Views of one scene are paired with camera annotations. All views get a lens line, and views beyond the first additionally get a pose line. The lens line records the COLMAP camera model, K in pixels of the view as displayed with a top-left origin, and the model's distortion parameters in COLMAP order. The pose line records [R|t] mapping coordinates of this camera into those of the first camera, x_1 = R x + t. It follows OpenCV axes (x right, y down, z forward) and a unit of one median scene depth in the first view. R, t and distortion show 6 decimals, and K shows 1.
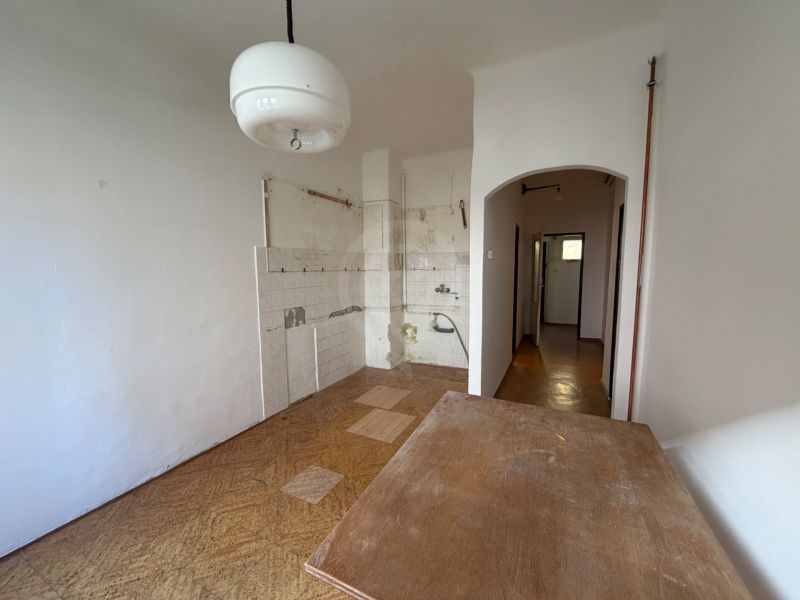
lens RADIAL K [[316.2, 0, 402.2], [0, 316.2, 298.2], [0, 0, 1]] dist [0.000448, 0.000127]
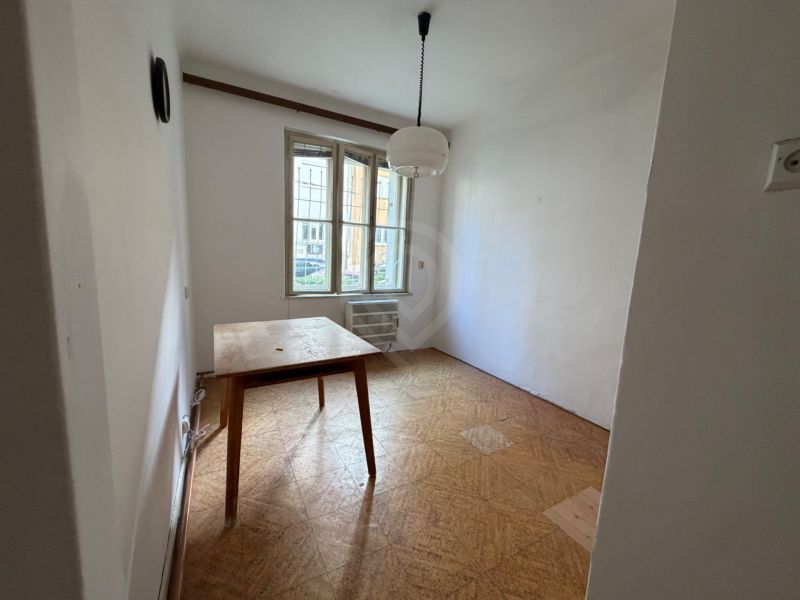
lens RADIAL K [[316.2, 0, 399.0], [0, 316.2, 298.6], [0, 0, 1]] dist [0.000448, 0.000127]
pose [[-0.571879, 0.094067, -0.814927, 0.779401], [-0.113383, 0.974806, 0.192089, -0.090568], [0.812464, 0.202251, -0.546806, 1.262124]]
